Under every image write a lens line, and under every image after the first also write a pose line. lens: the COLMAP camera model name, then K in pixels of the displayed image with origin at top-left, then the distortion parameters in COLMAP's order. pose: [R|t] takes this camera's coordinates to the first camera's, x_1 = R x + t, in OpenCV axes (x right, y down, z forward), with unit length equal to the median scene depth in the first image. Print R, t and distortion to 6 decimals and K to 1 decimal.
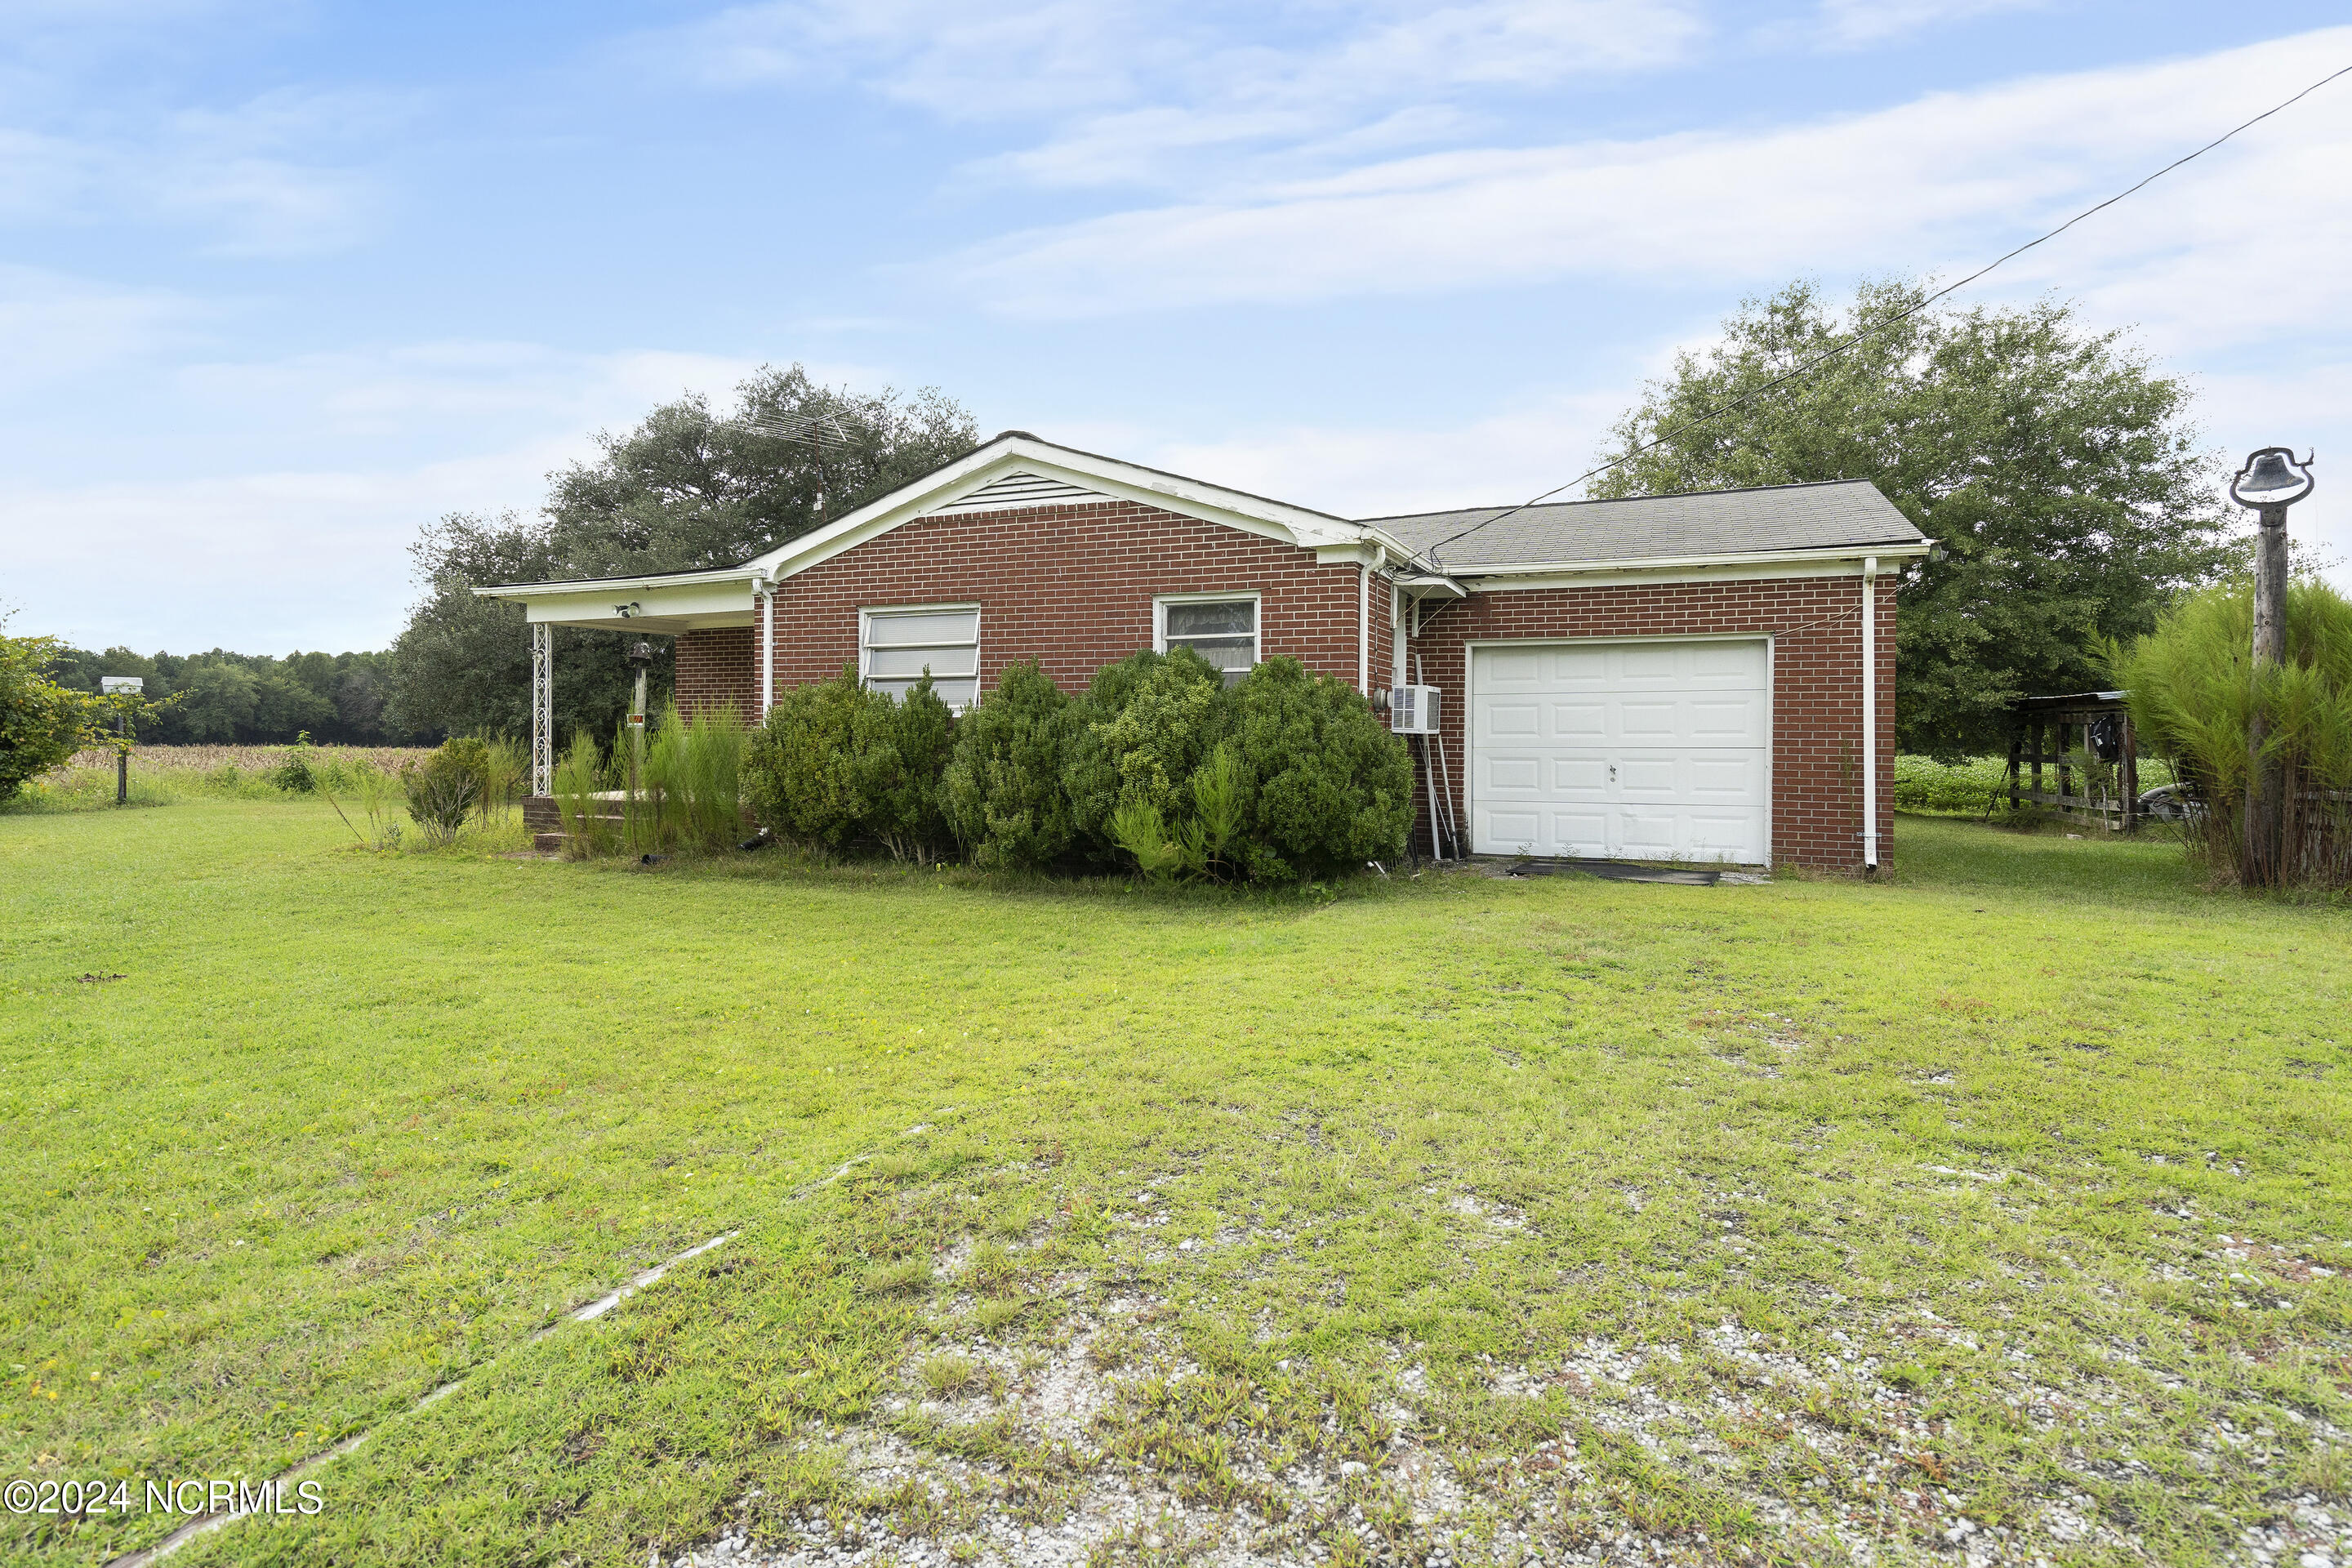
lens RADIAL K [[1169.0, 0, 1229.8], [0, 1169.0, 769.2], [0, 0, 1]] dist [0.001232, 0.001389]
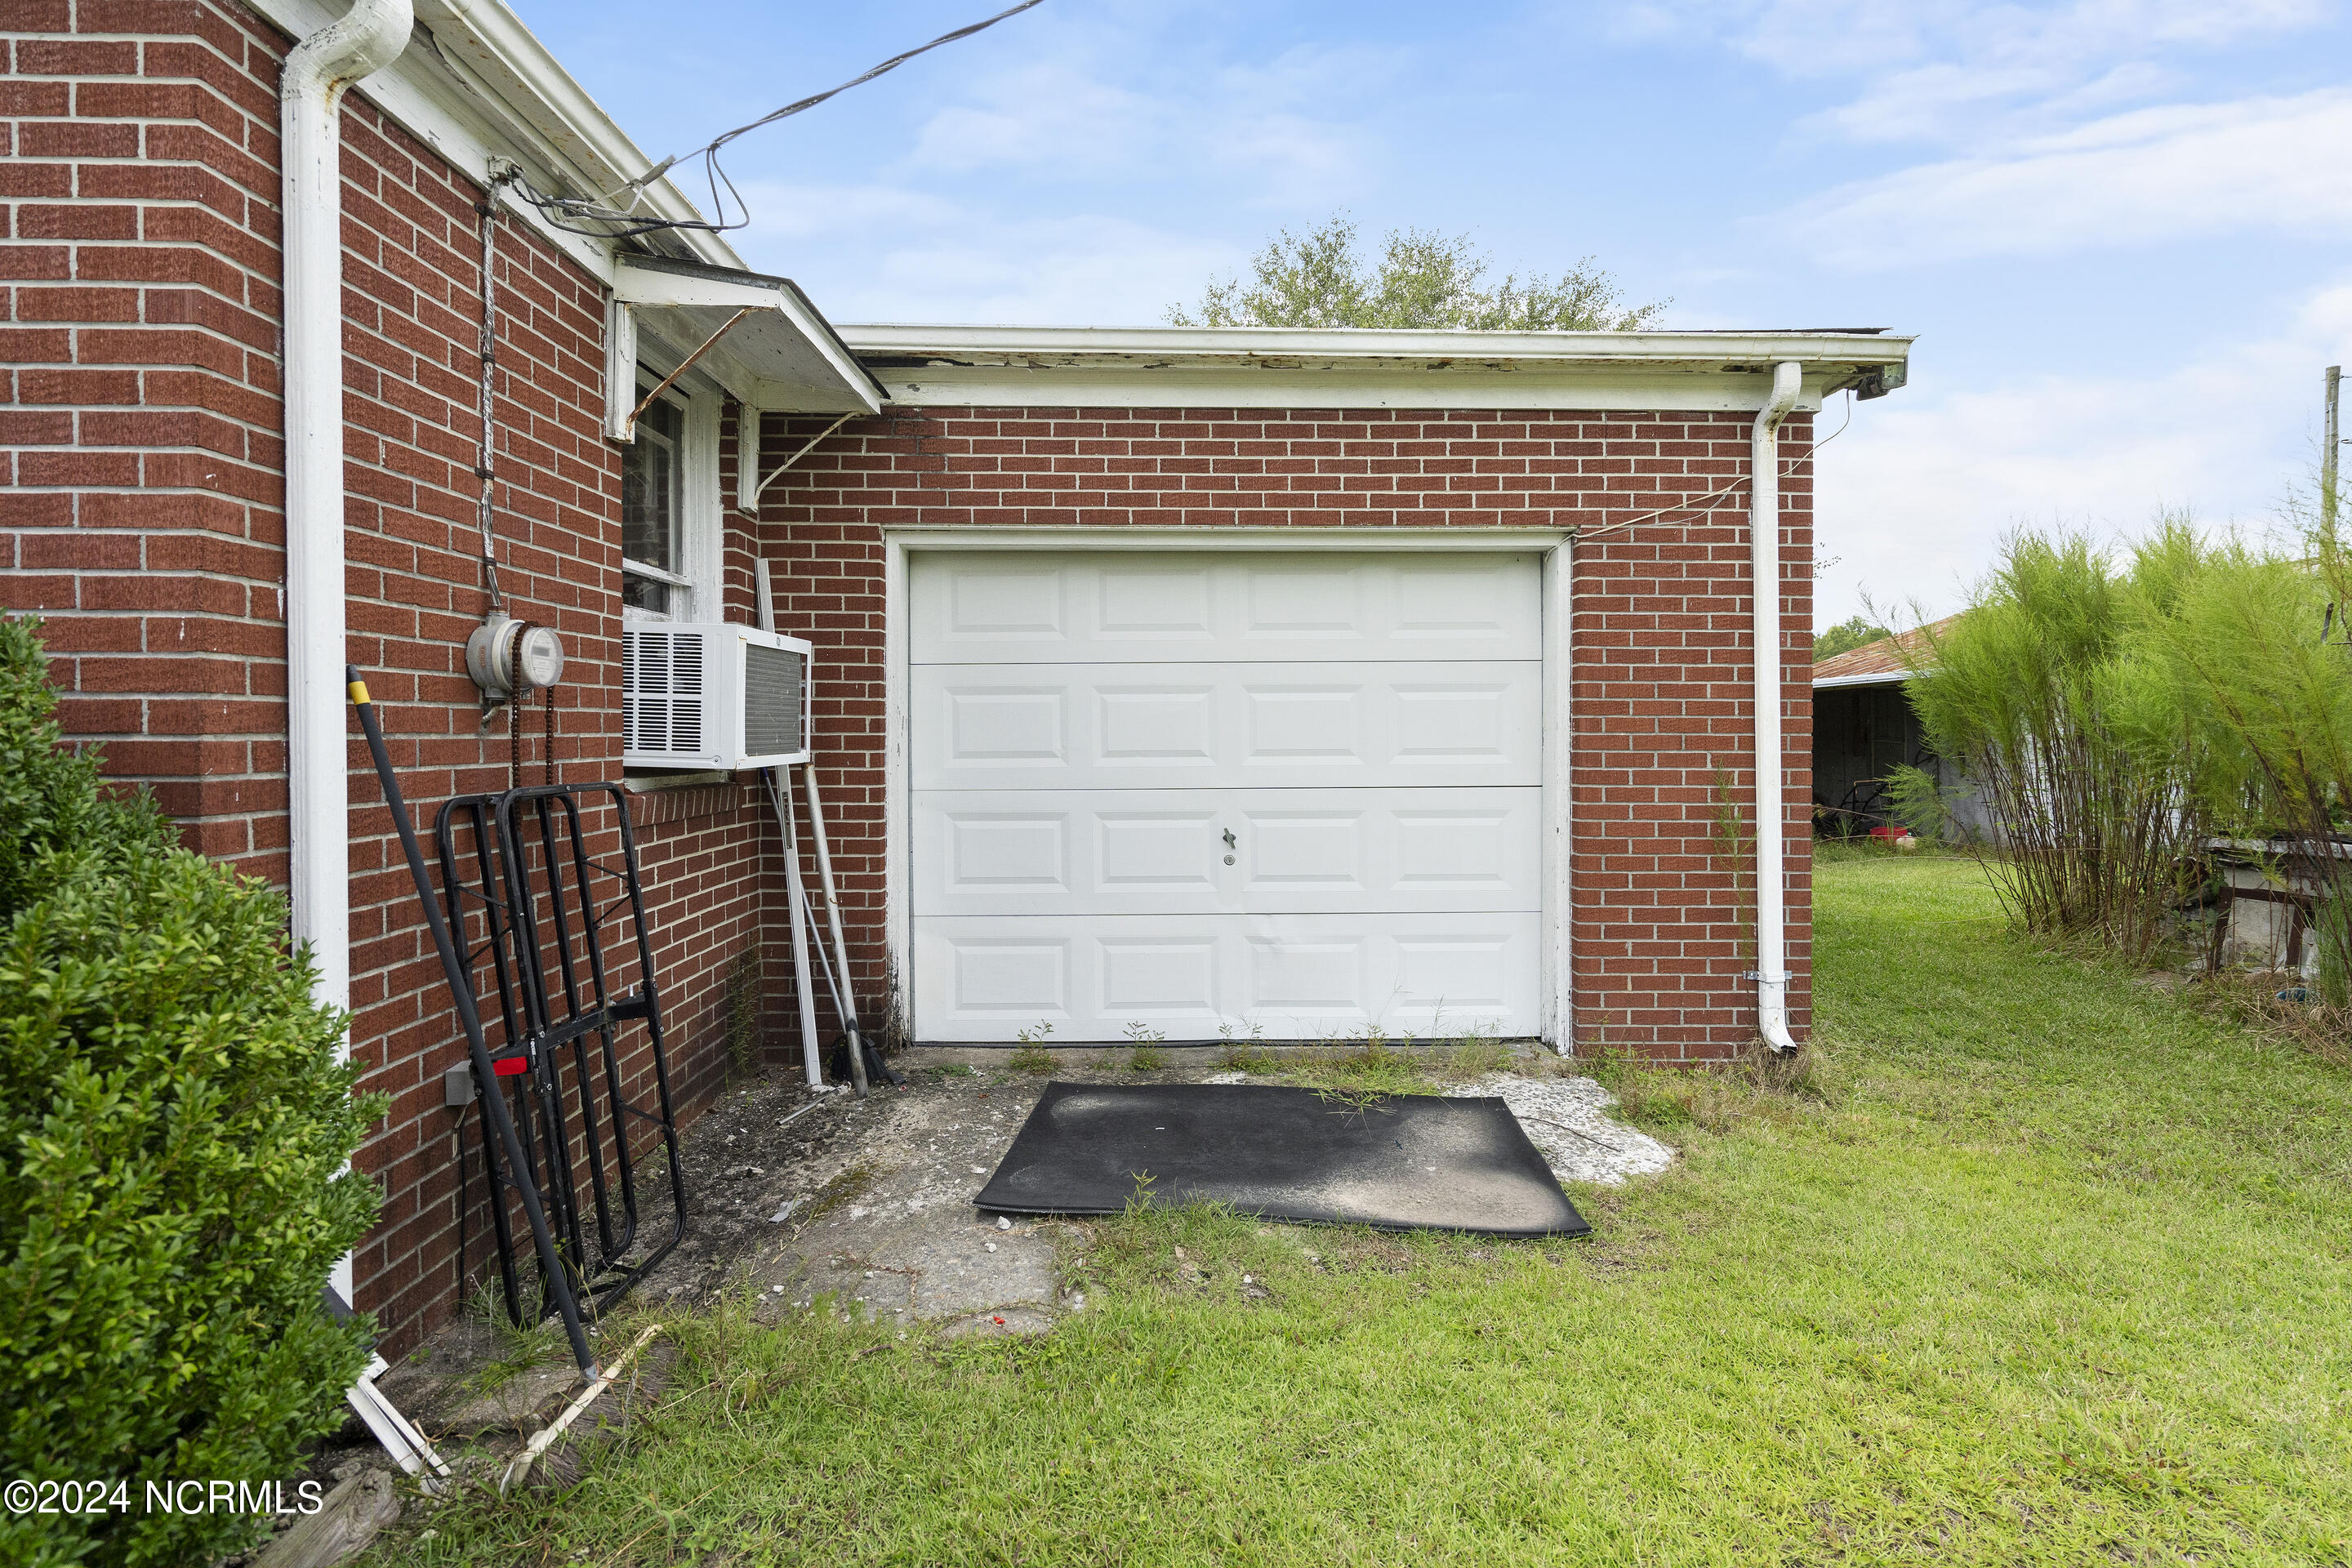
lens RADIAL K [[1073.5, 0, 1204.8], [0, 1073.5, 736.6], [0, 0, 1]] dist [-0.014498, -0.000044]
pose [[0.920757, -0.005362, 0.390101, 0.173670], [0.013776, 0.999729, -0.018773, -0.032421], [-0.389894, 0.022659, 0.920581, 0.676865]]
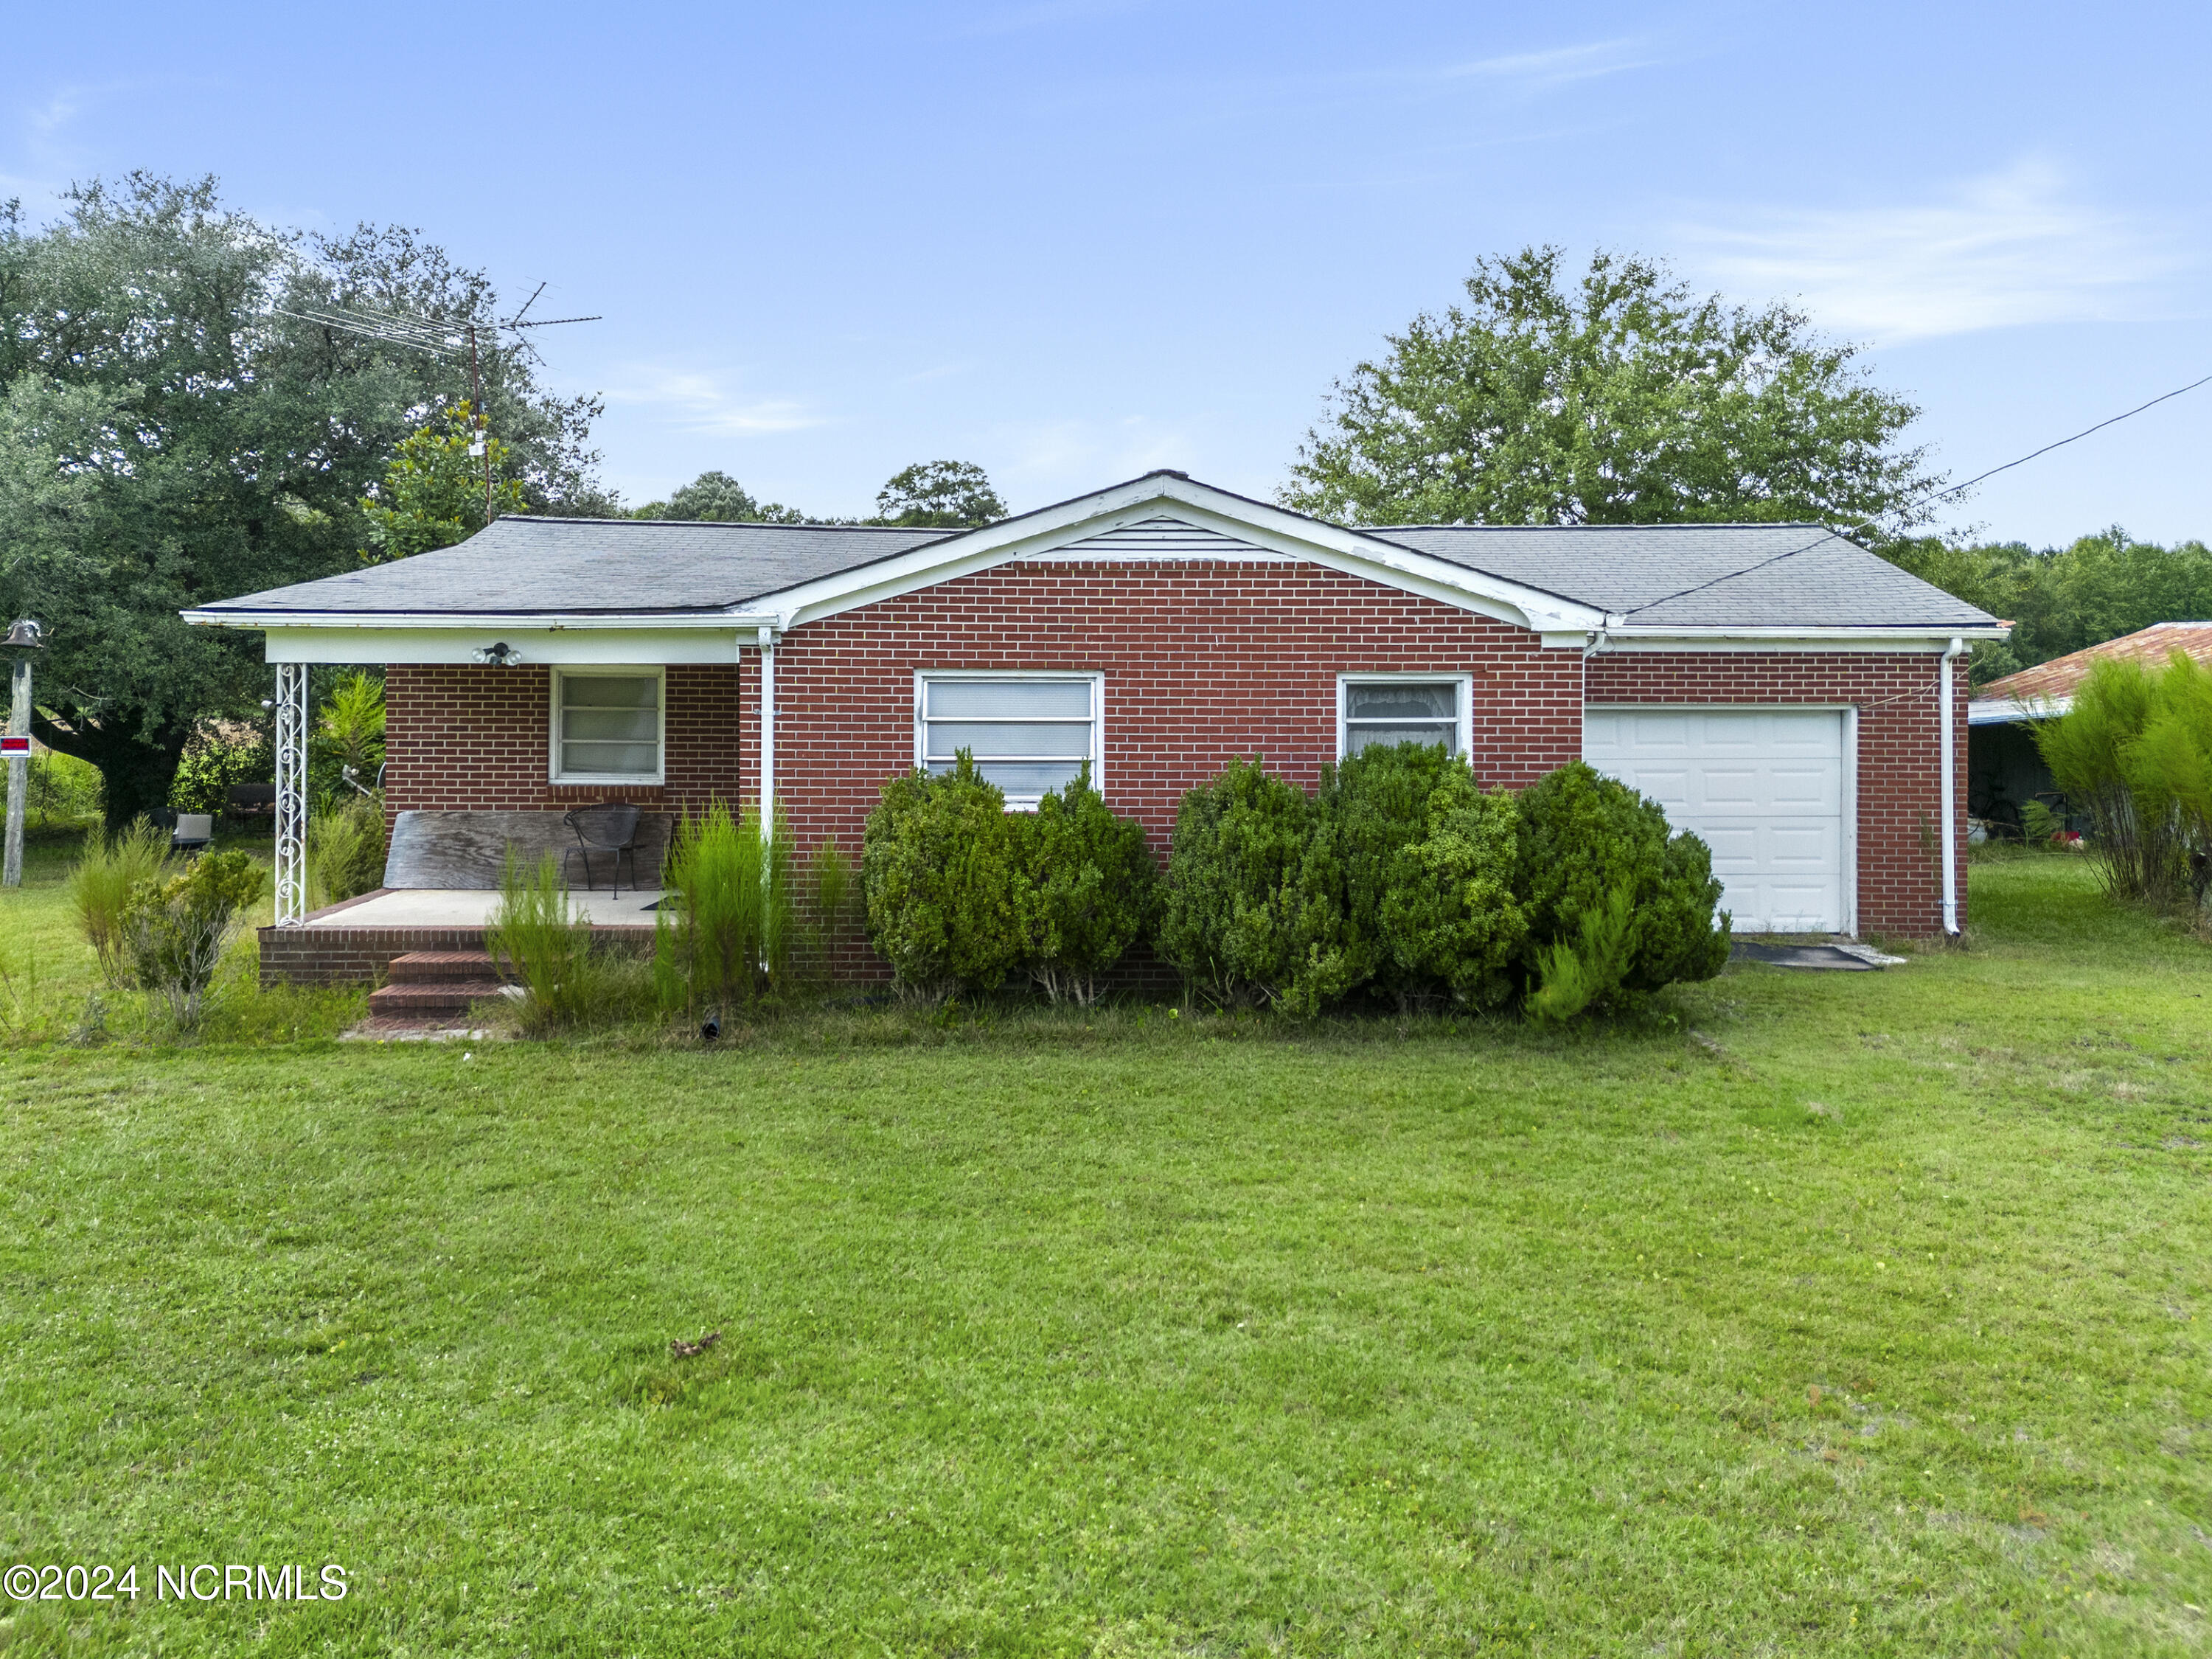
lens RADIAL K [[1538.8, 0, 1161.8], [0, 1538.8, 696.6], [0, 0, 1]] dist [0.057630, -0.042168]
pose [[0.921479, -0.006777, 0.388369, -0.608376], [0.013232, 0.999815, -0.013950, -0.112409], [-0.388202, 0.017994, 0.921399, -0.002007]]
